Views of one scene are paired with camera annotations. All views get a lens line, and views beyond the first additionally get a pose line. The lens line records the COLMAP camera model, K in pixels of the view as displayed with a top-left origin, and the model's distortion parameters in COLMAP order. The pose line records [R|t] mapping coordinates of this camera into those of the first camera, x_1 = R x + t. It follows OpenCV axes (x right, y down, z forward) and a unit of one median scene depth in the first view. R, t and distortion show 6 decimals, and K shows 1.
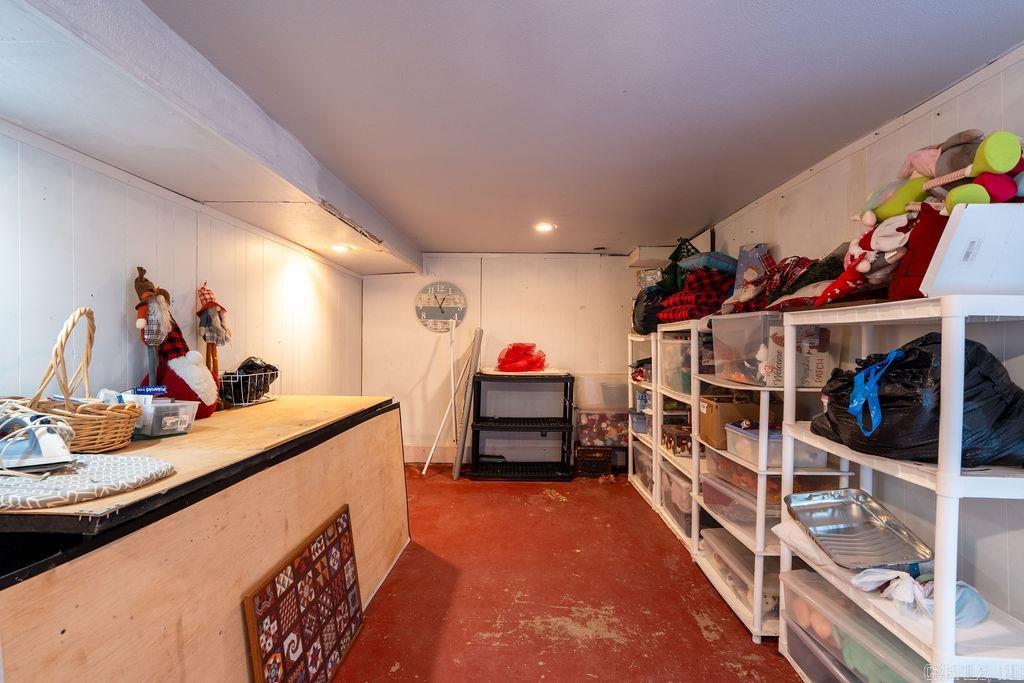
lens RADIAL K [[458.3, 0, 510.6], [0, 458.3, 344.4], [0, 0, 1]] dist [0.001538, 0.000230]
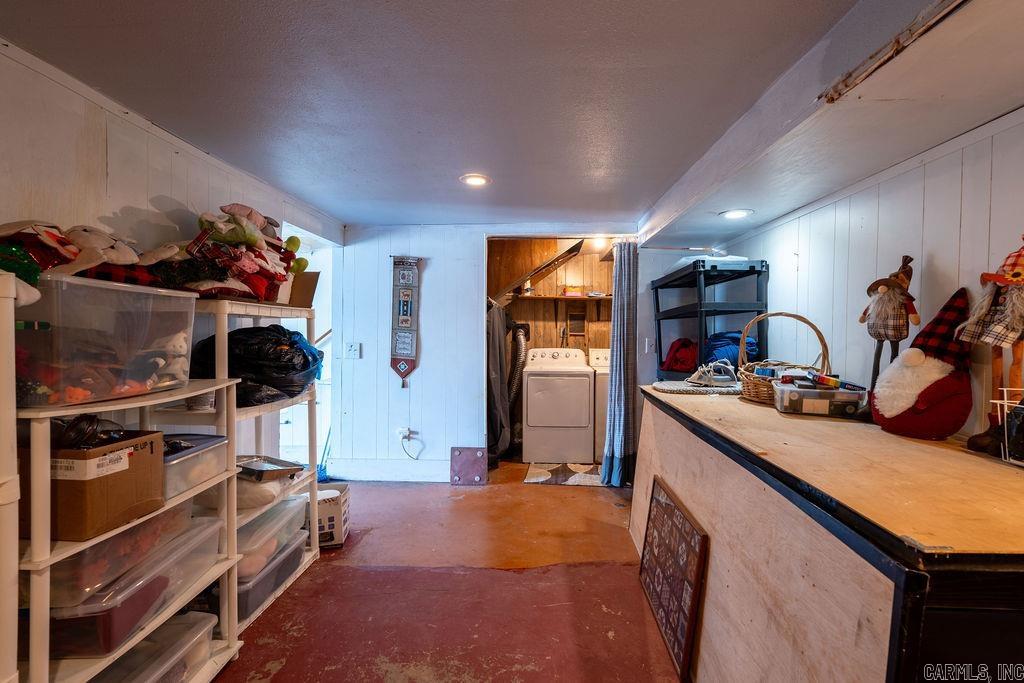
lens RADIAL K [[458.3, 0, 512.8], [0, 458.3, 338.9], [0, 0, 1]] dist [0.001538, 0.000230]
pose [[-0.999823, -0.006697, 0.017573, -0.031115], [-0.006293, 0.999717, 0.022930, -0.013261], [-0.017721, 0.022816, -0.999583, 1.901792]]
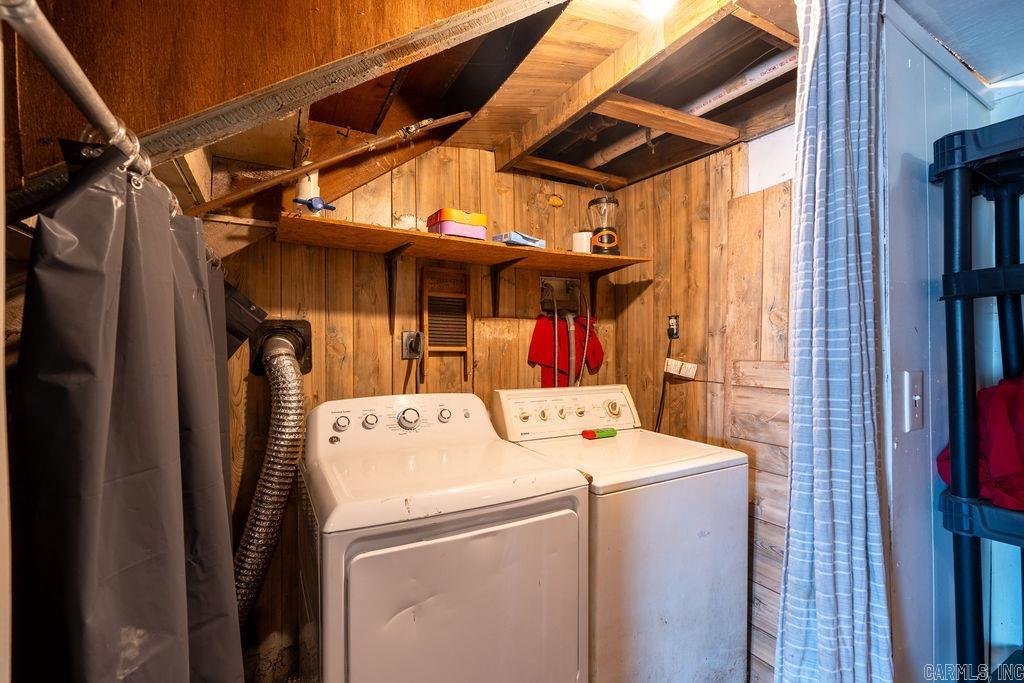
lens RADIAL K [[458.3, 0, 509.6], [0, 458.3, 342.0], [0, 0, 1]] dist [0.001538, 0.000230]
pose [[-0.867156, -0.003008, -0.498028, -0.008405], [-0.003886, 0.999992, 0.000726, -0.008505], [0.498022, 0.002565, -0.867160, 1.203576]]
